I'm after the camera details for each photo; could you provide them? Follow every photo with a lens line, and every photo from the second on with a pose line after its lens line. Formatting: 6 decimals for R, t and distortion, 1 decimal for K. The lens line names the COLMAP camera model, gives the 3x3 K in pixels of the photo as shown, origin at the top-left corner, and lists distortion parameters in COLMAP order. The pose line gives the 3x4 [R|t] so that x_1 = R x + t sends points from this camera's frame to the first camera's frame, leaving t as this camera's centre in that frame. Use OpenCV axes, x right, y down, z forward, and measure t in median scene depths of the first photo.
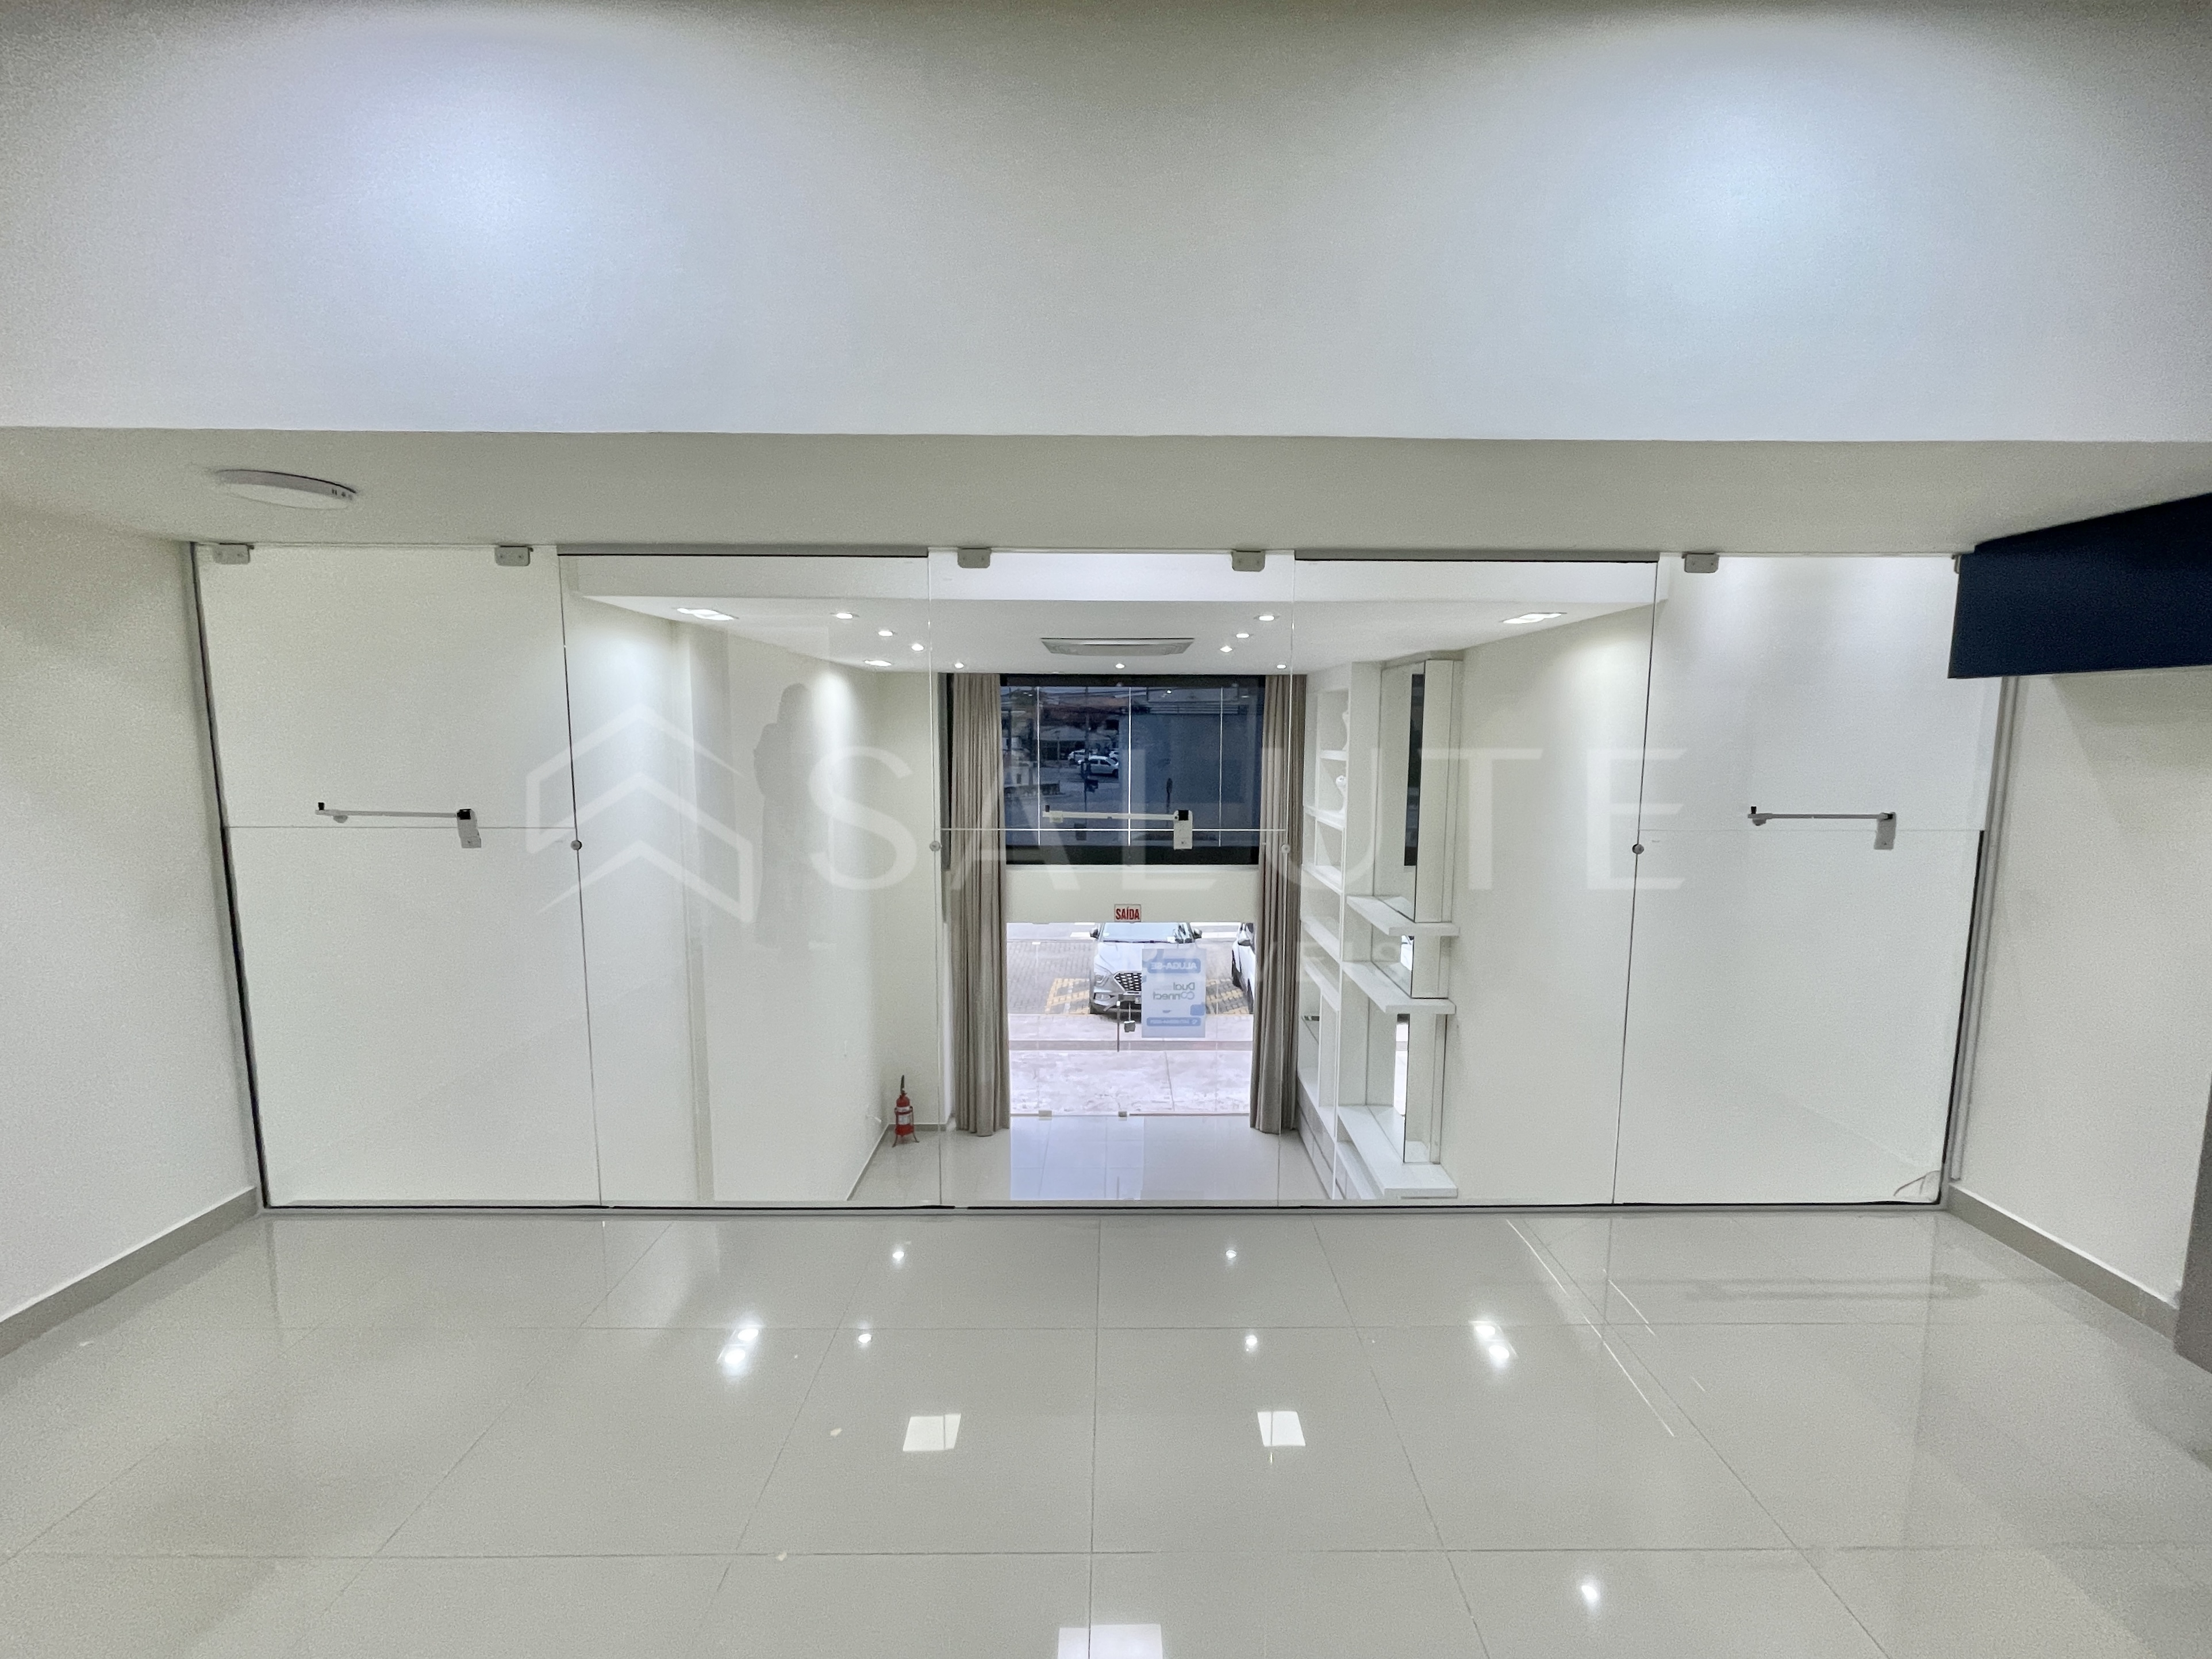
lens RADIAL K [[928.9, 0, 1120.8], [0, 928.9, 837.2], [0, 0, 1]] dist [-0.002680, -0.000536]
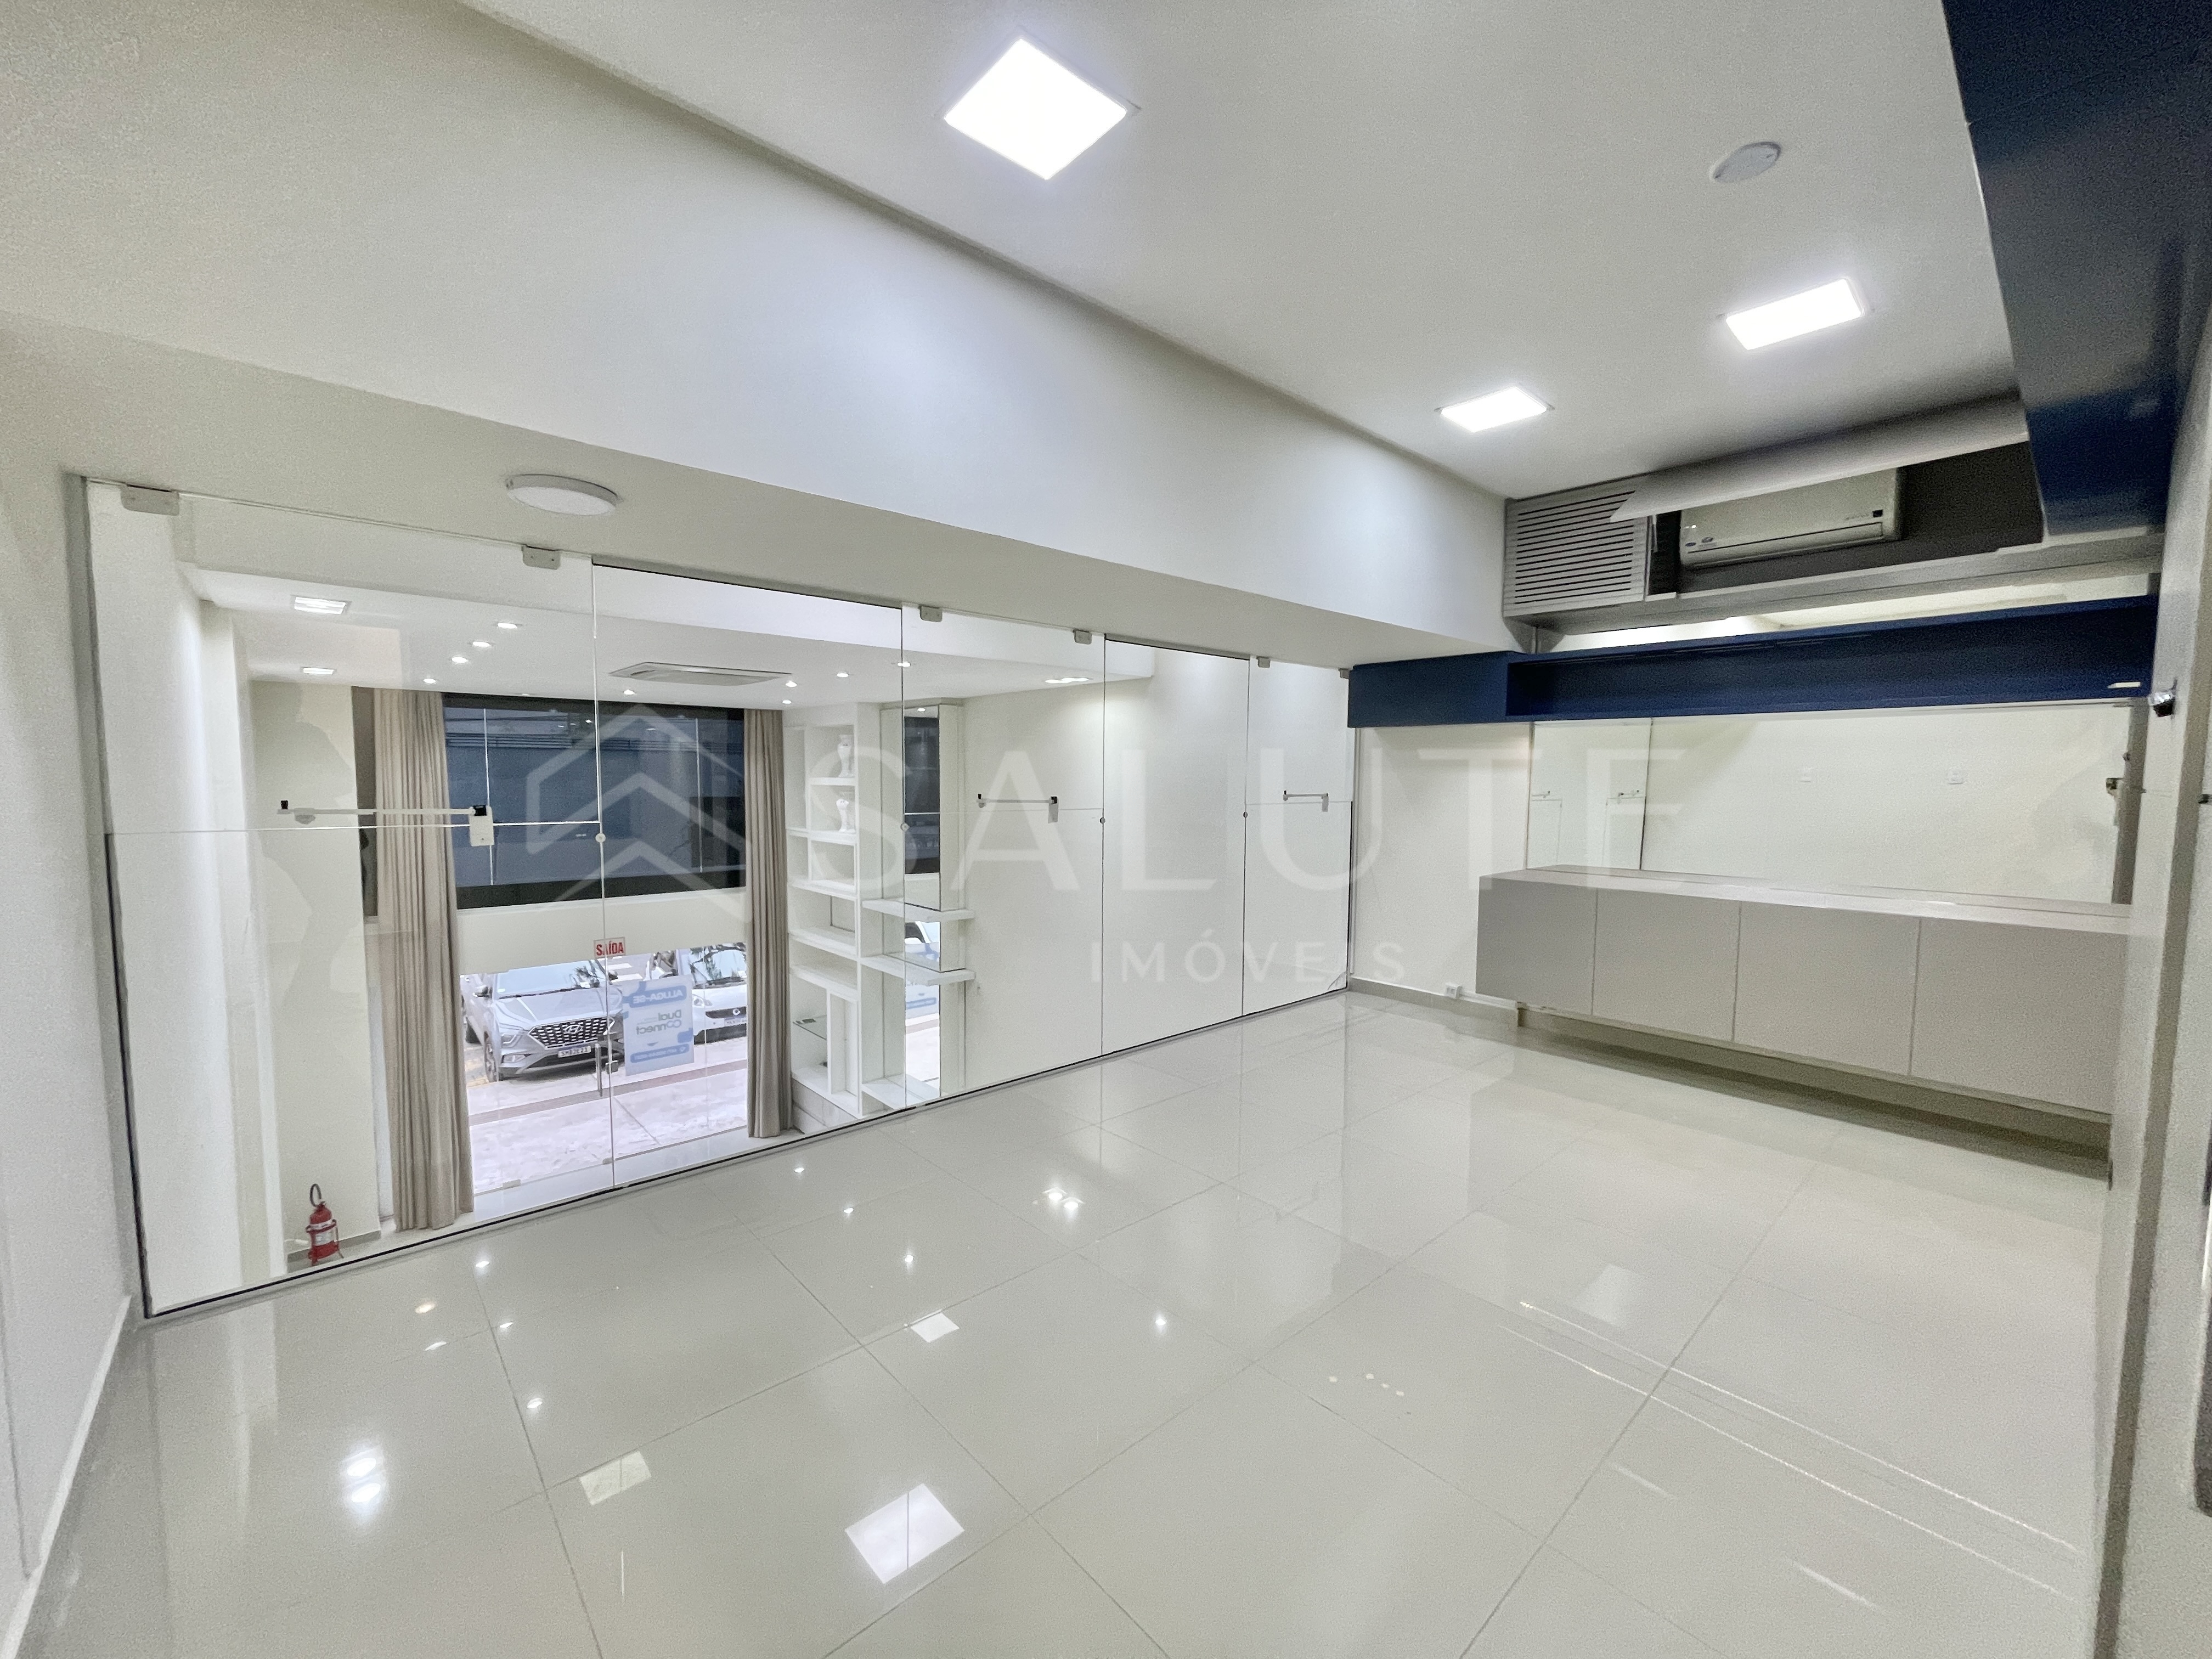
lens RADIAL K [[887.8, 0, 1106.0], [0, 887.8, 829.5], [0, 0, 1]] dist [-0.035189, 0.015711]
pose [[0.747997, -0.038118, 0.662607, -0.212248], [0.070213, 0.997292, -0.021889, 0.016003], [-0.659978, 0.062896, 0.748648, -0.032147]]
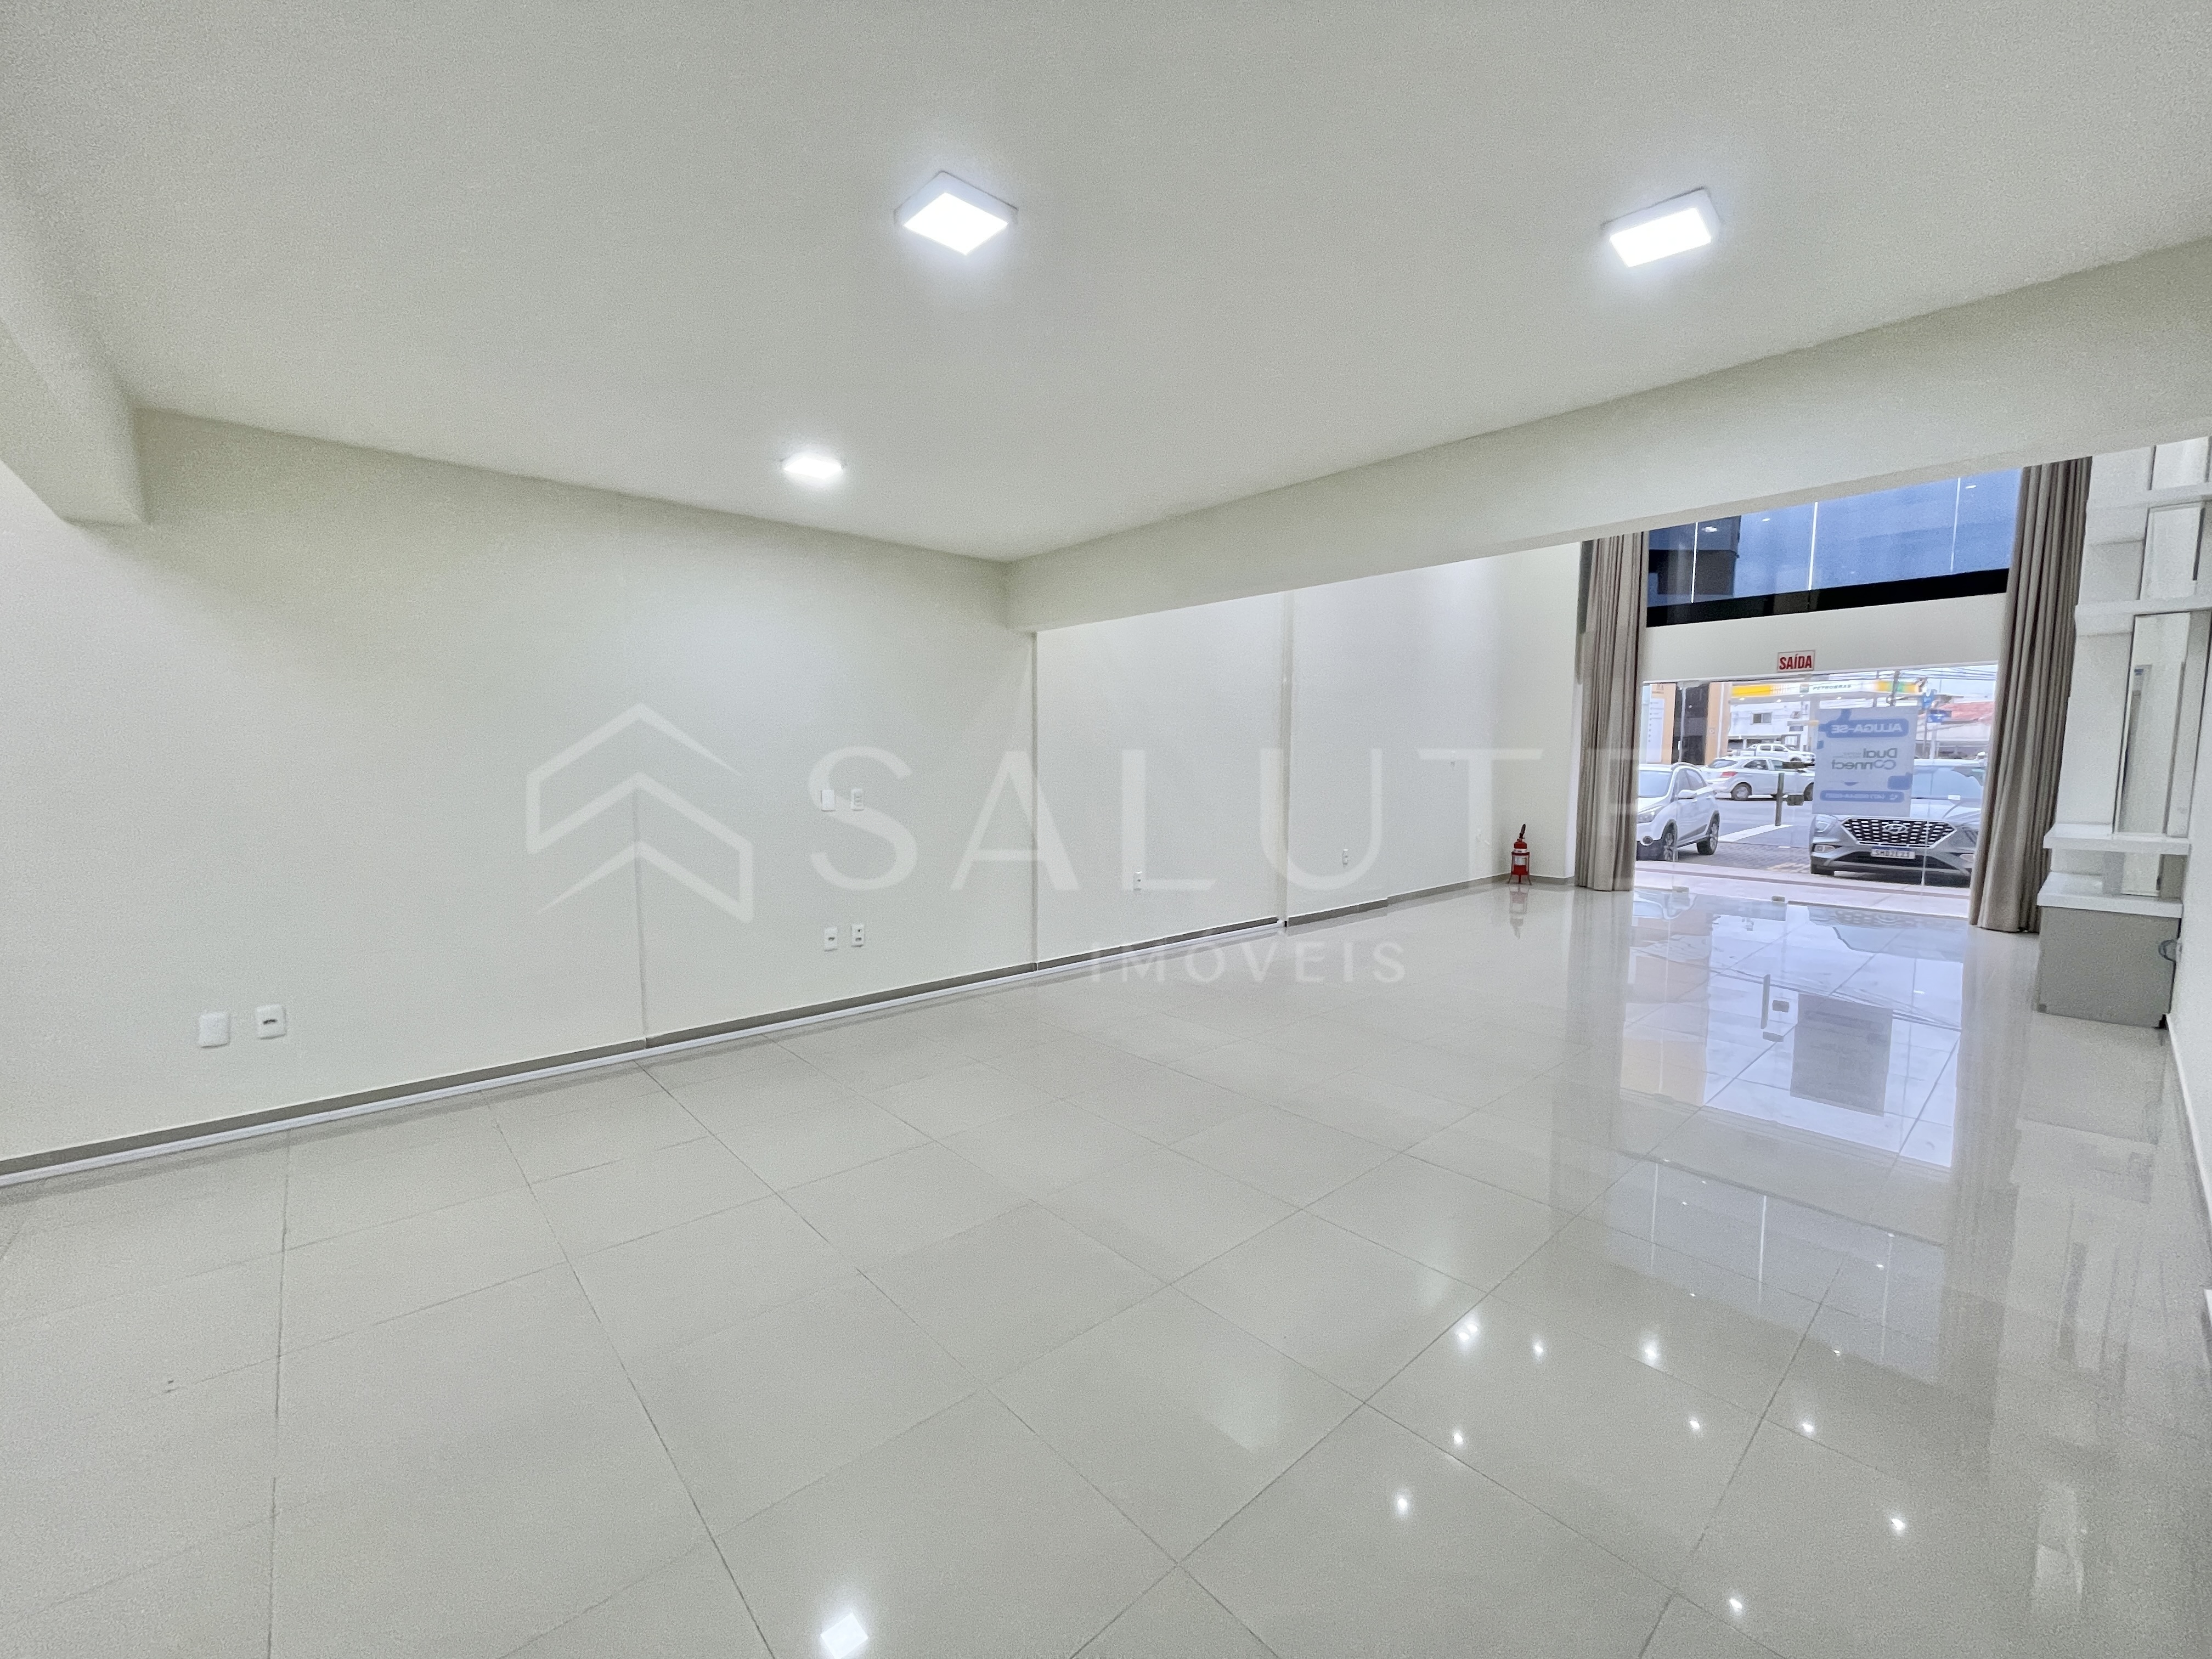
lens RADIAL K [[860.9, 0, 1111.9], [0, 860.9, 842.3], [0, 0, 1]] dist [-0.000786, 0.000119]
pose [[0.651420, 0.070596, -0.755426, 0.222755], [-0.082635, 0.996340, 0.021852, 0.299015], [0.754204, 0.048189, 0.654870, -0.038759]]
